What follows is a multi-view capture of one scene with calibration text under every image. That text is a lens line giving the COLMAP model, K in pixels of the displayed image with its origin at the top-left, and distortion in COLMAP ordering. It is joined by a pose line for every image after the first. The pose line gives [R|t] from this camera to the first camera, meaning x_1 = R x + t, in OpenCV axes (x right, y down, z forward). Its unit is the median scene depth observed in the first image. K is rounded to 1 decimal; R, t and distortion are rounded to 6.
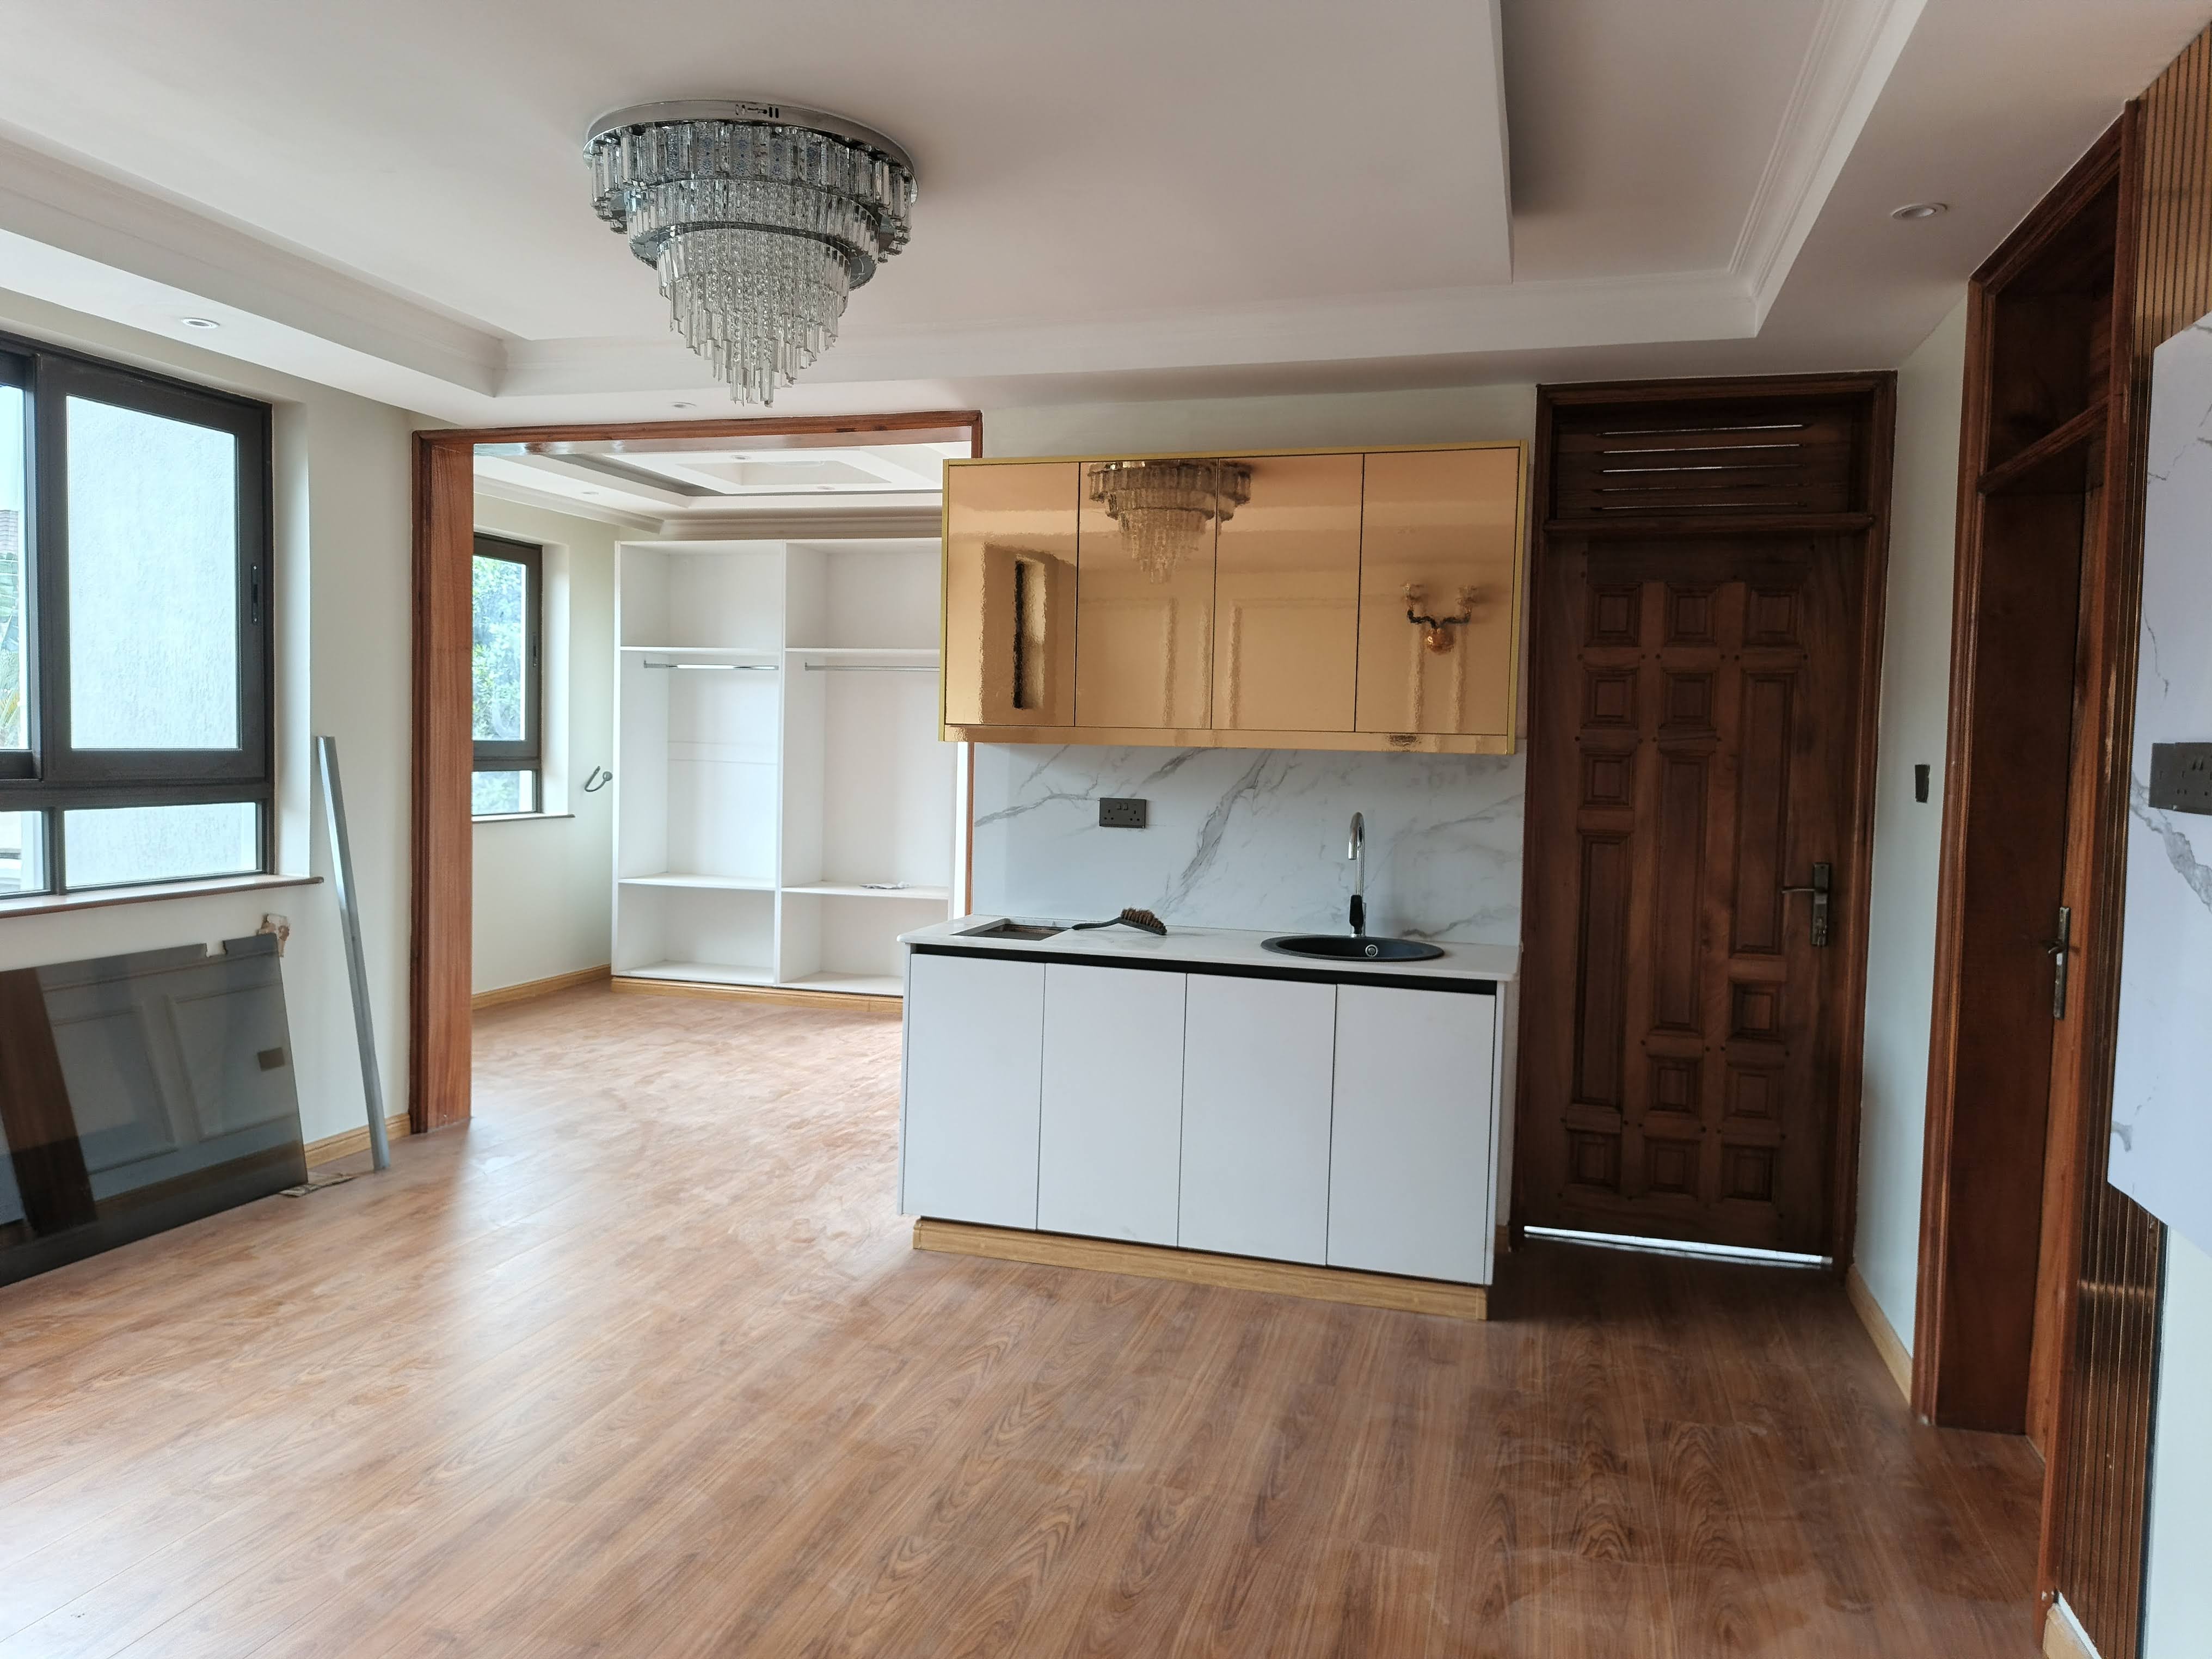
lens RADIAL K [[1520.8, 0, 1110.7], [0, 1520.8, 835.3], [0, 0, 1]] dist [0.050208, -0.053873]
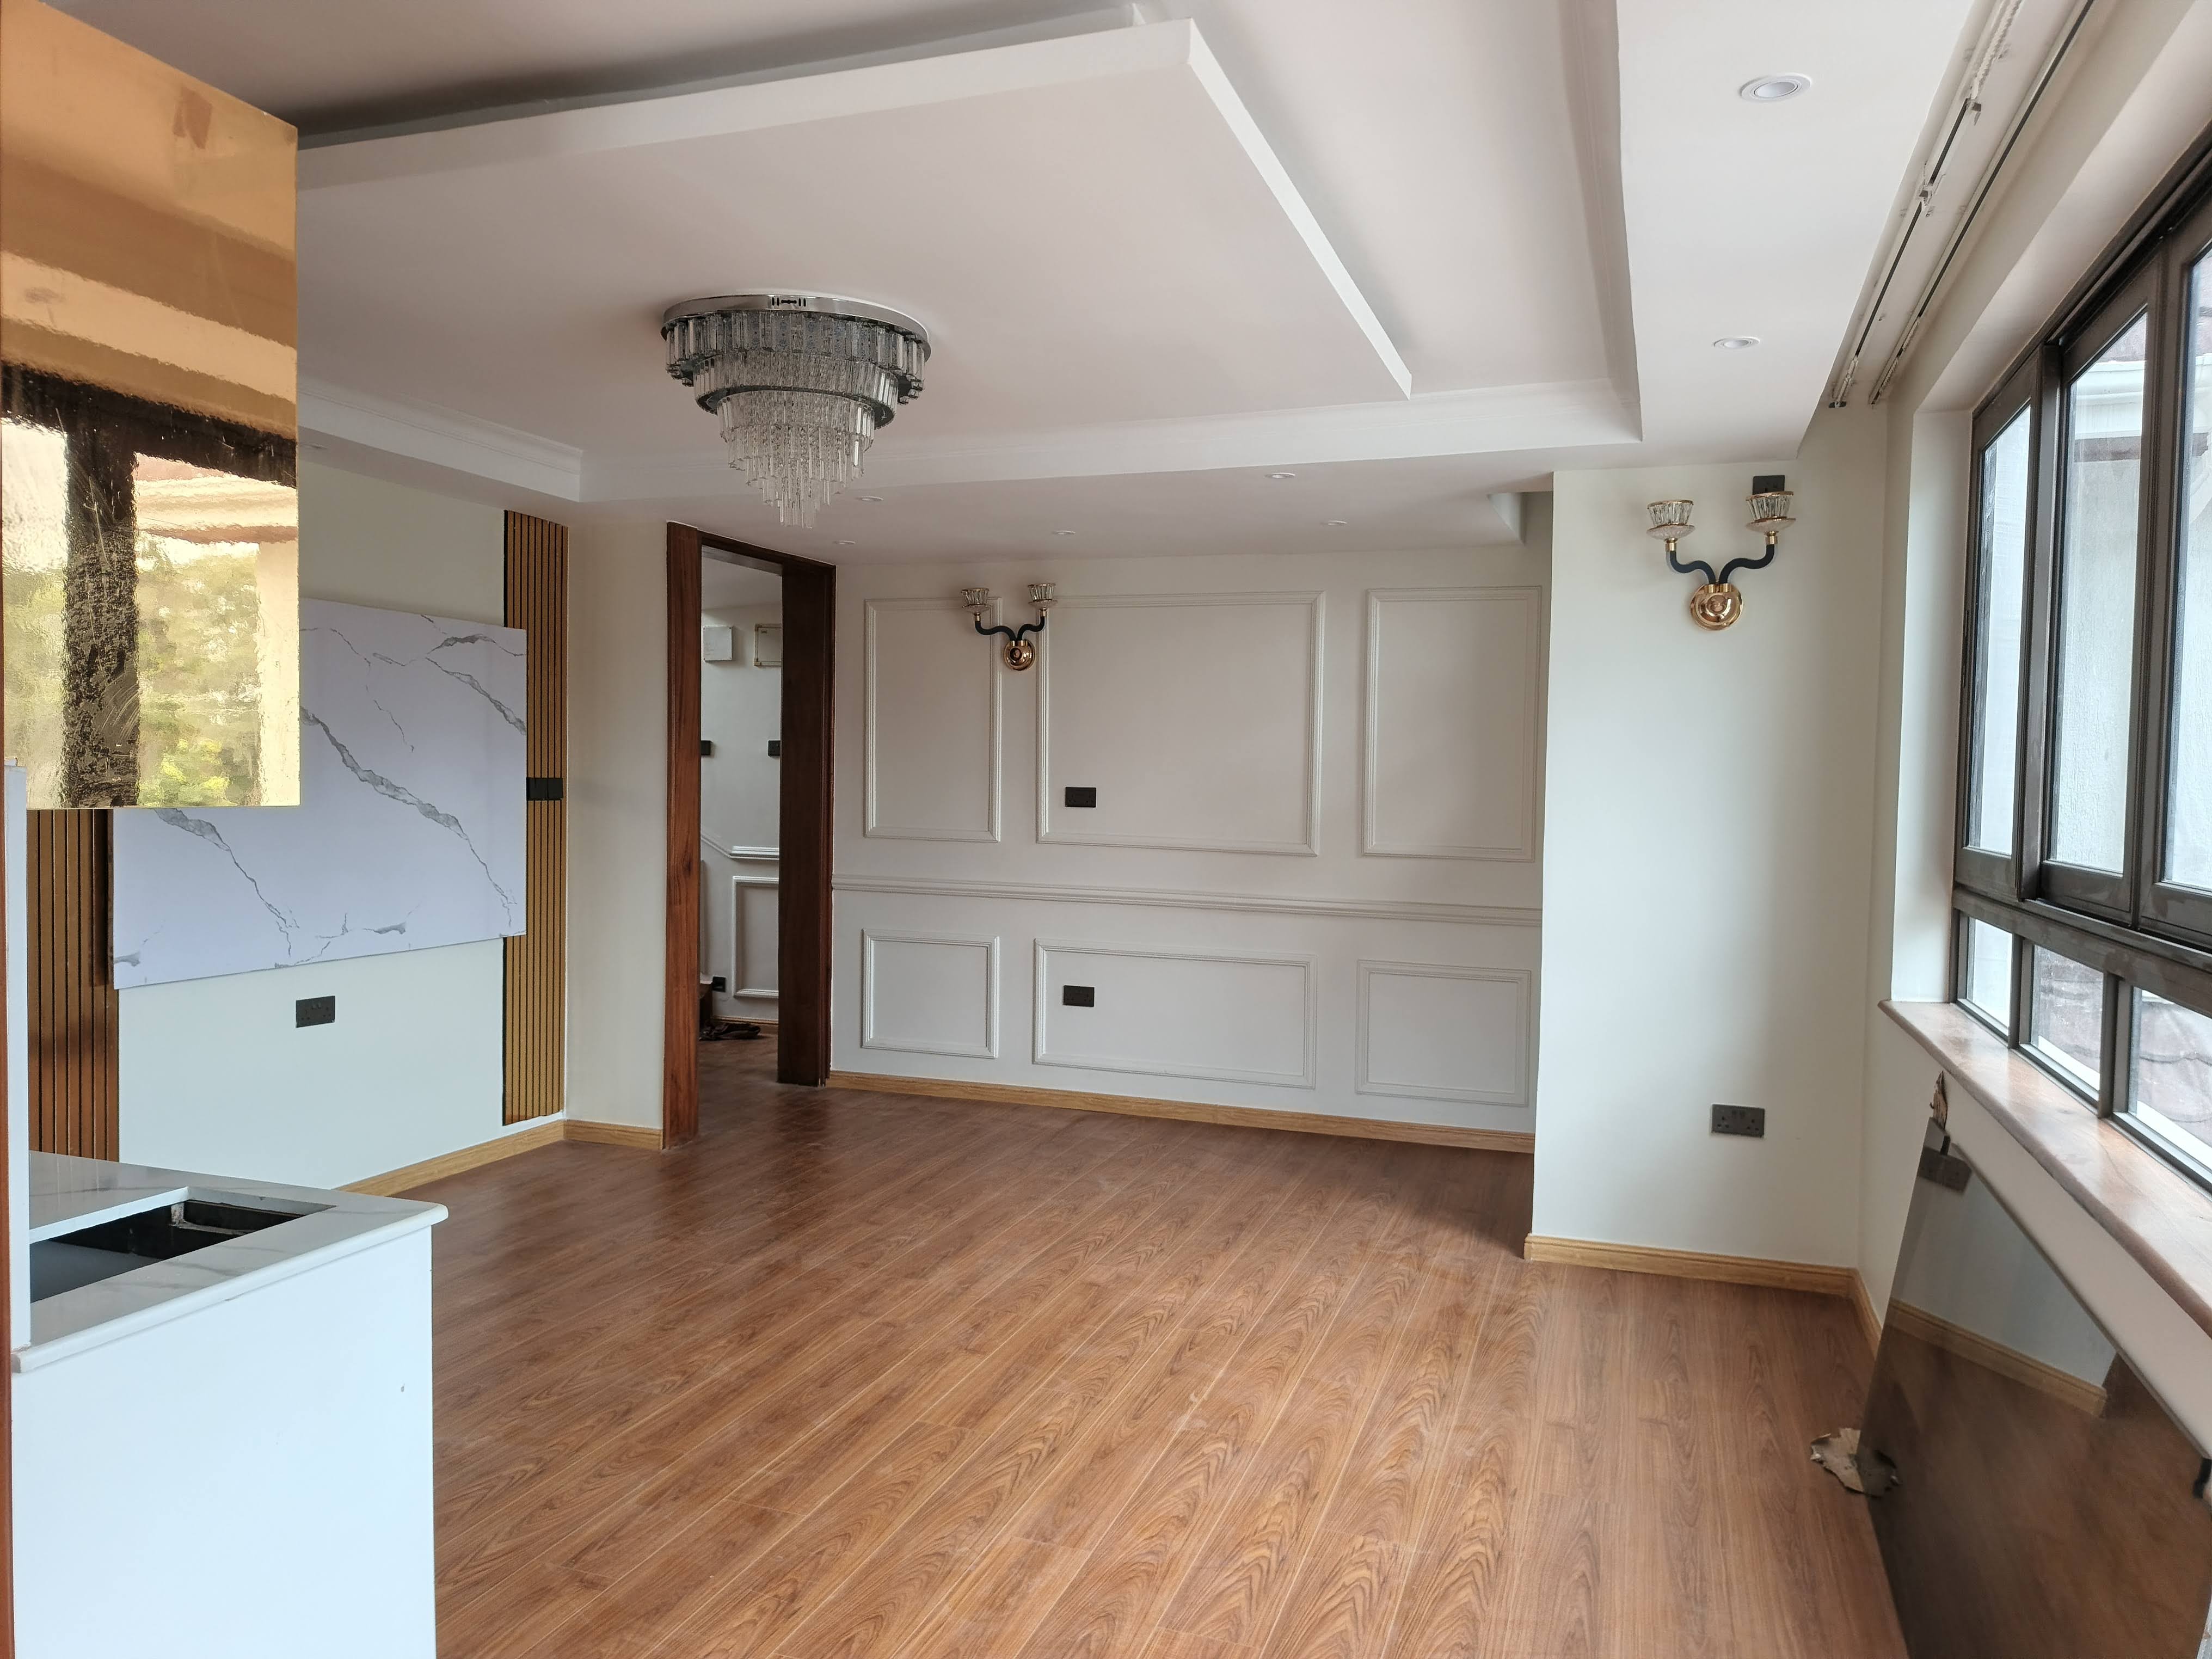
lens RADIAL K [[1520.8, 0, 1113.0], [0, 1520.8, 831.5], [0, 0, 1]] dist [0.050208, -0.053873]
pose [[-0.997201, -0.042171, 0.061742, -0.398477], [-0.036226, 0.994872, 0.094435, -0.112723], [-0.065408, 0.091934, -0.993615, 1.541003]]
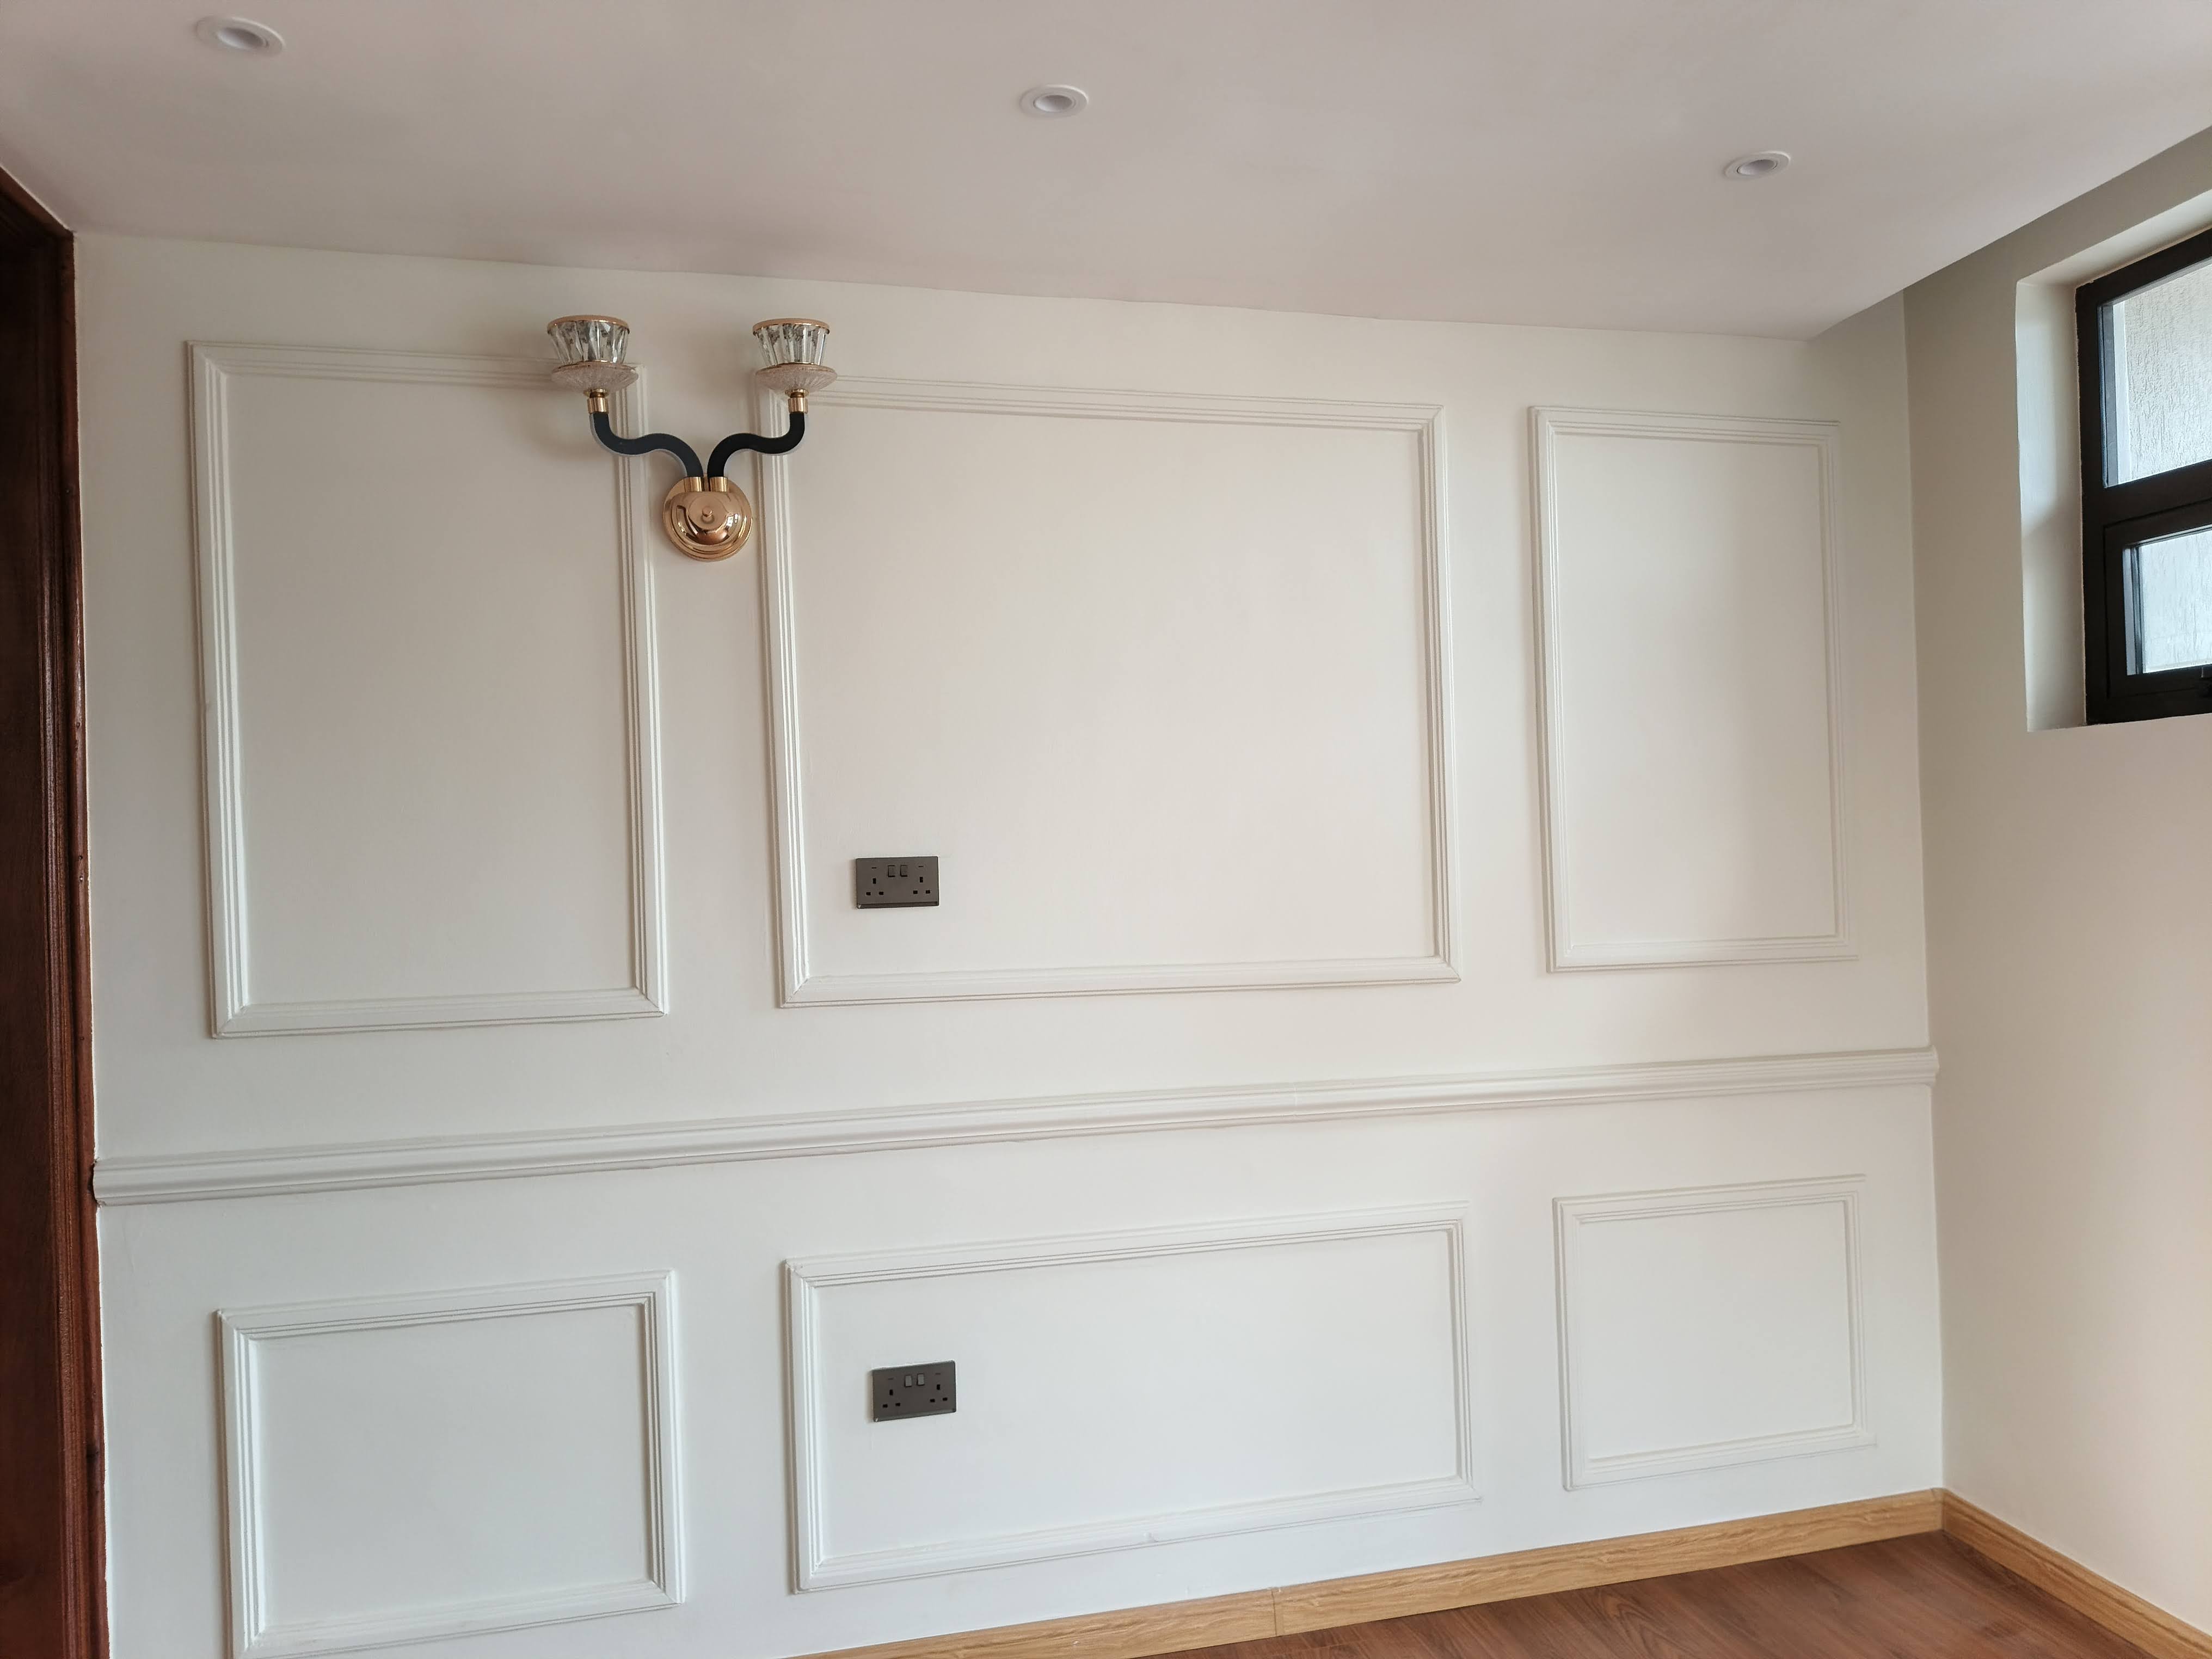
lens RADIAL K [[1520.8, 0, 1112.0], [0, 1520.8, 833.8], [0, 0, 1]] dist [0.050208, -0.053873]
pose [[-0.872383, -0.000751, -0.488822, -0.013612], [-0.019566, 0.999251, 0.033385, -0.035676], [0.488431, 0.038689, -0.871745, 0.494827]]
